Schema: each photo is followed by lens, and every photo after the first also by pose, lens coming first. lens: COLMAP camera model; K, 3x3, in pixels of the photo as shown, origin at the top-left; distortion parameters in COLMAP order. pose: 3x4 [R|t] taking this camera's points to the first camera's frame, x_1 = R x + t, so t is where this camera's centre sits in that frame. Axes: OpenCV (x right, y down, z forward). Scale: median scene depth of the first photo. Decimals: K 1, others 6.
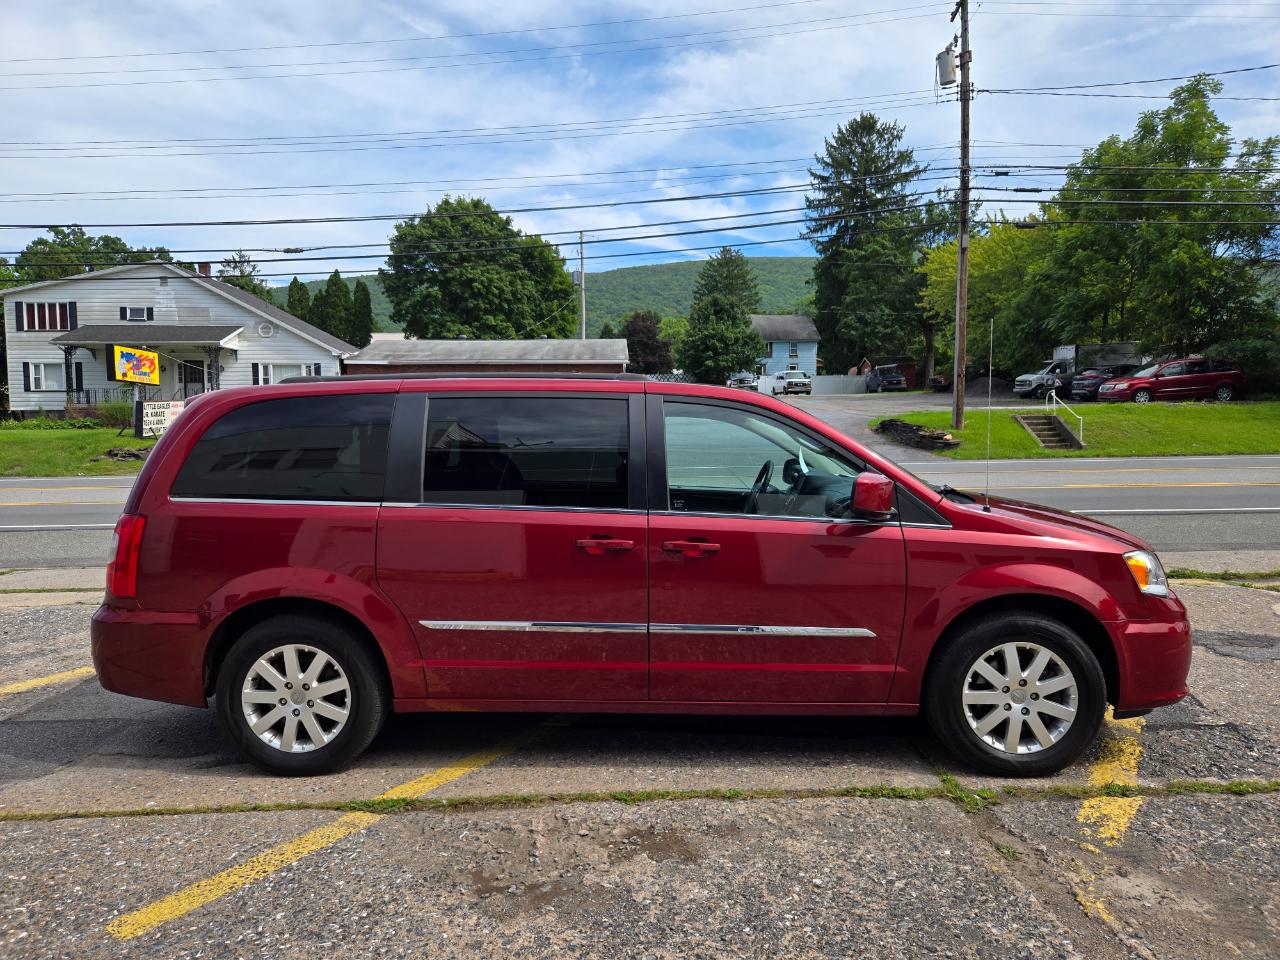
lens RADIAL K [[881.7, 0, 637.3], [0, 881.7, 490.5], [0, 0, 1]] dist [0.044708, -0.014025]
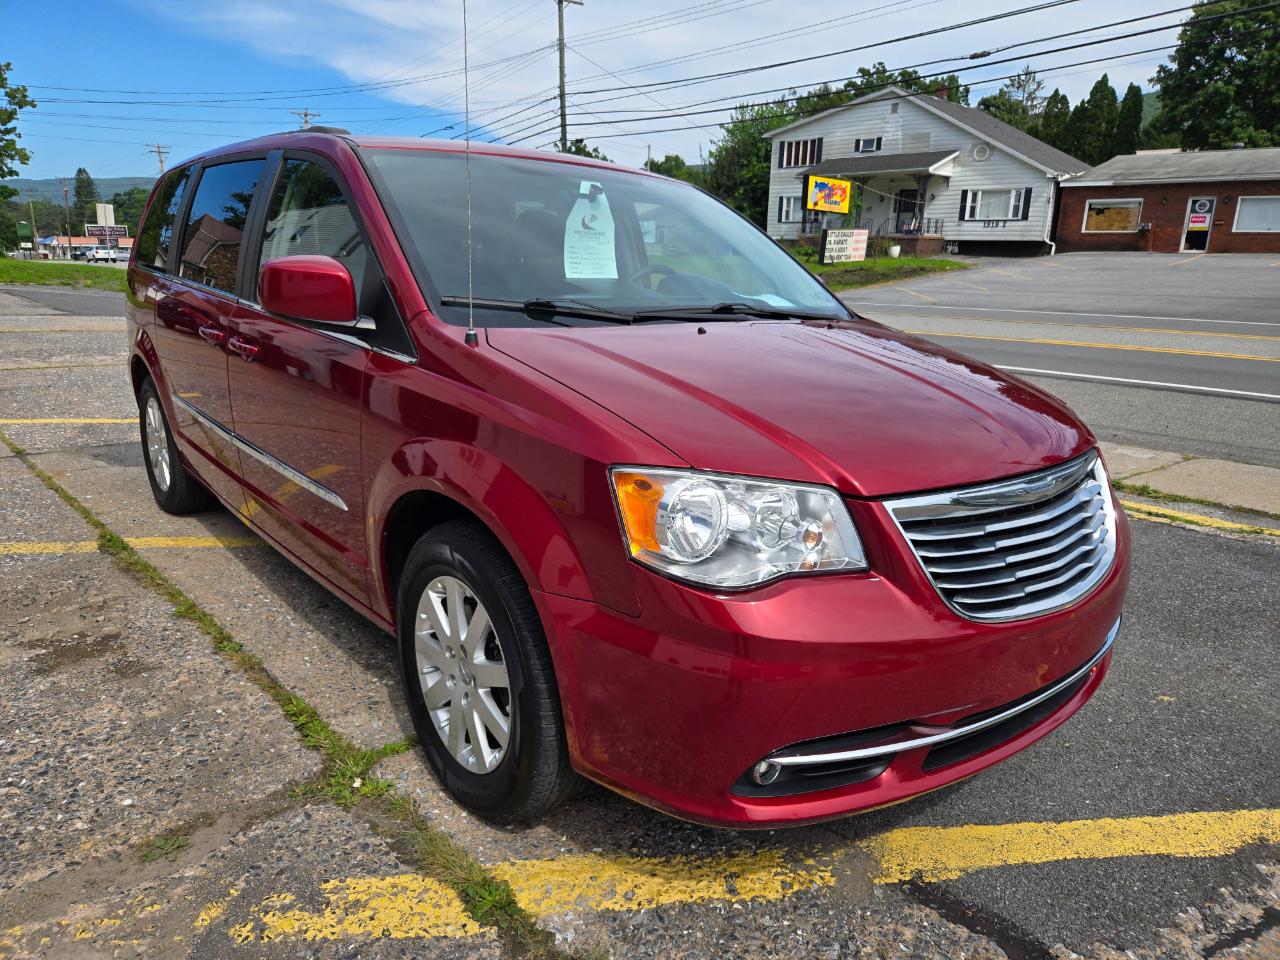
lens RADIAL K [[880.2, 0, 629.4], [0, 880.2, 479.8], [0, 0, 1]] dist [0.057634, -0.039915]
pose [[0.650344, 0.211323, -0.729654, 0.109089], [-0.089307, 0.975135, 0.202820, -0.001092], [0.754372, -0.066740, 0.653046, 0.086692]]
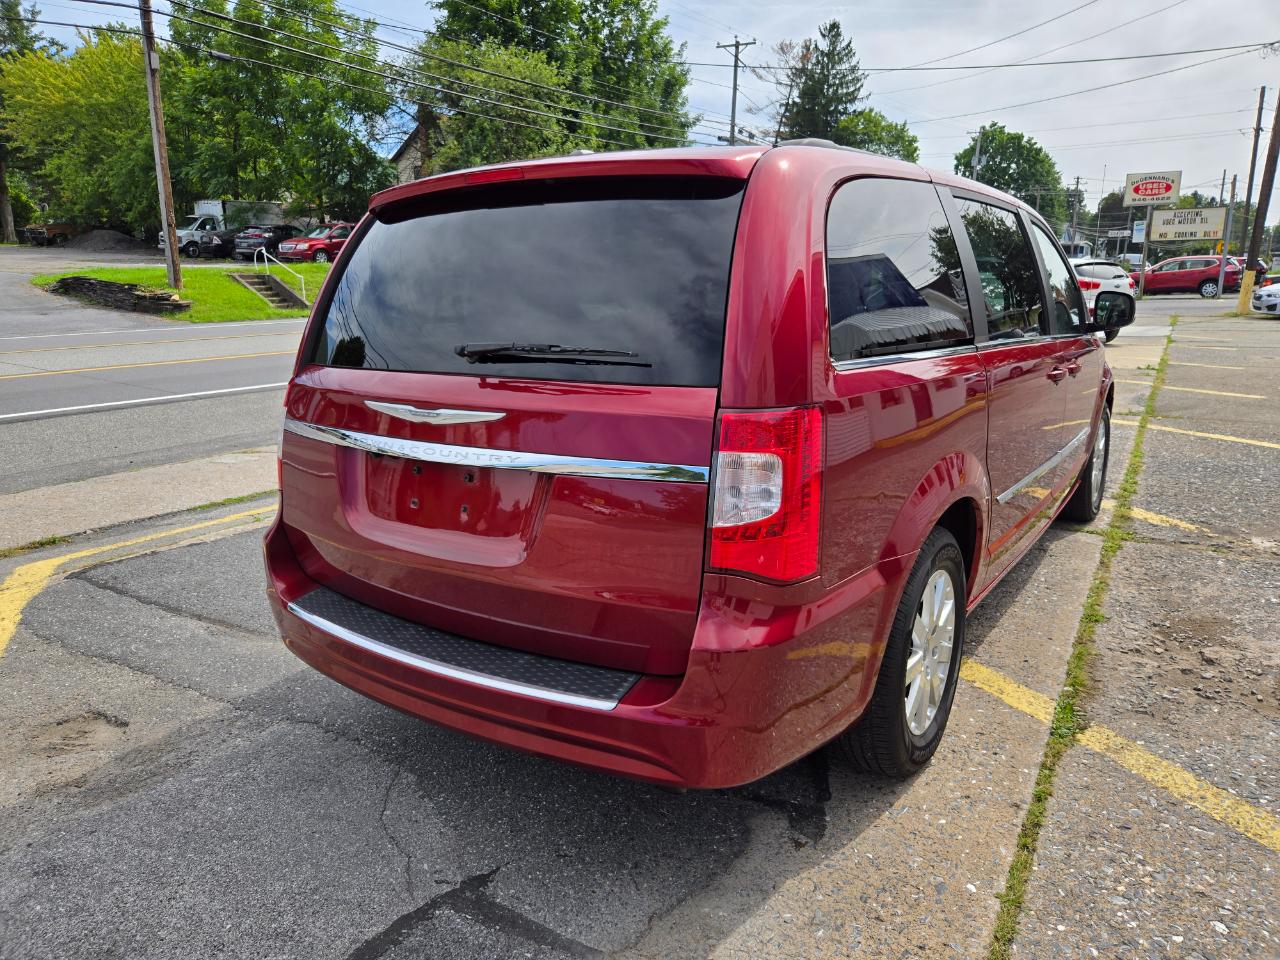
lens RADIAL K [[880.2, 0, 647.2], [0, 880.2, 480.5], [0, 0, 1]] dist [0.057634, -0.039915]
pose [[0.527978, -0.186271, 0.828579, -0.126663], [0.071497, 0.981935, 0.175189, -0.003242], [-0.846243, -0.033255, 0.531758, 0.102903]]
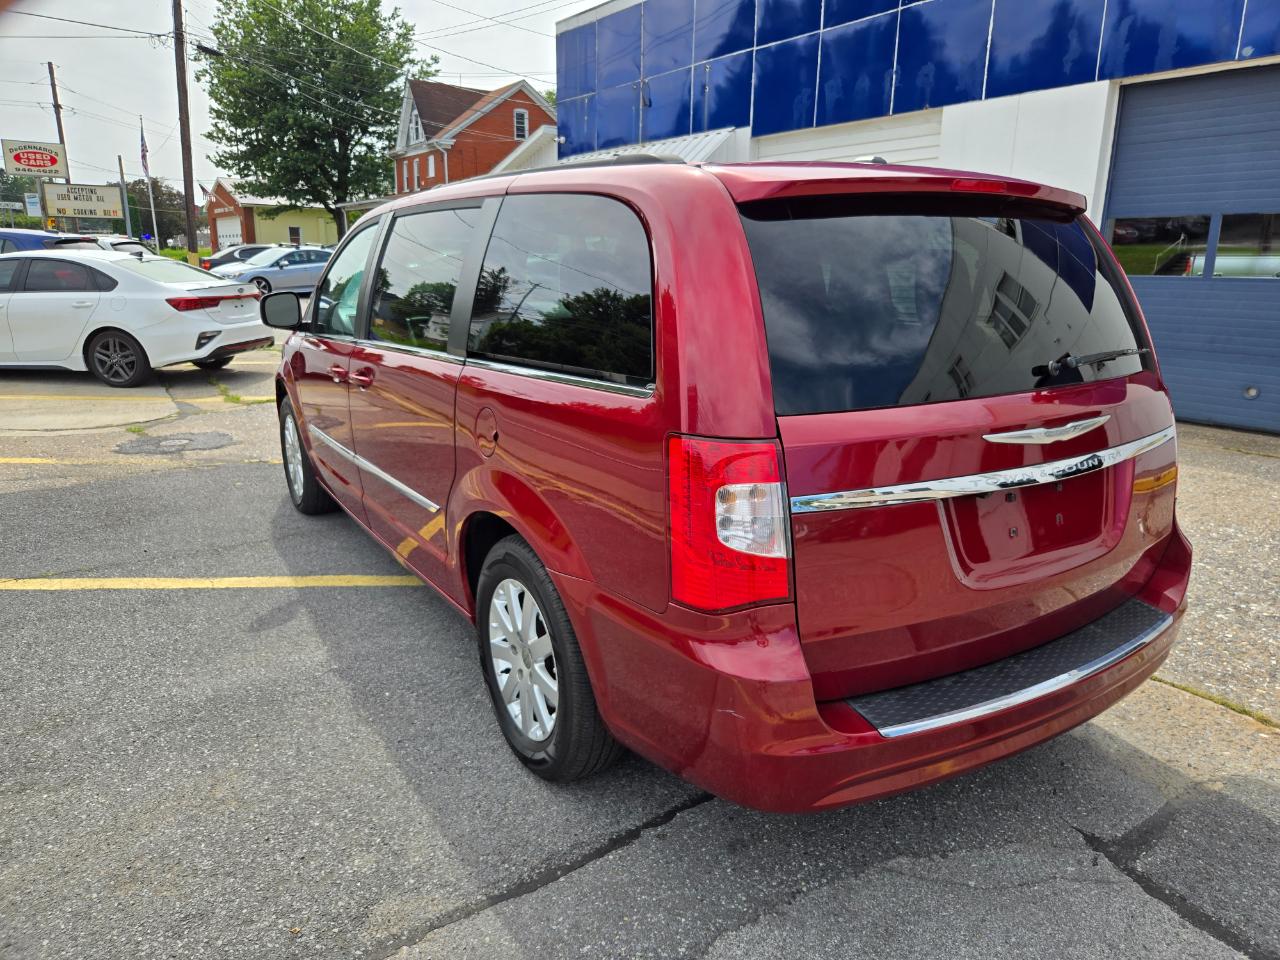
lens RADIAL K [[880.2, 0, 652.9], [0, 880.2, 478.0], [0, 0, 1]] dist [0.057634, -0.039915]
pose [[-0.590042, -0.195449, 0.783358, -0.113368], [0.054987, 0.958275, 0.280509, -0.015125], [-0.805498, 0.208586, -0.554676, 0.219430]]
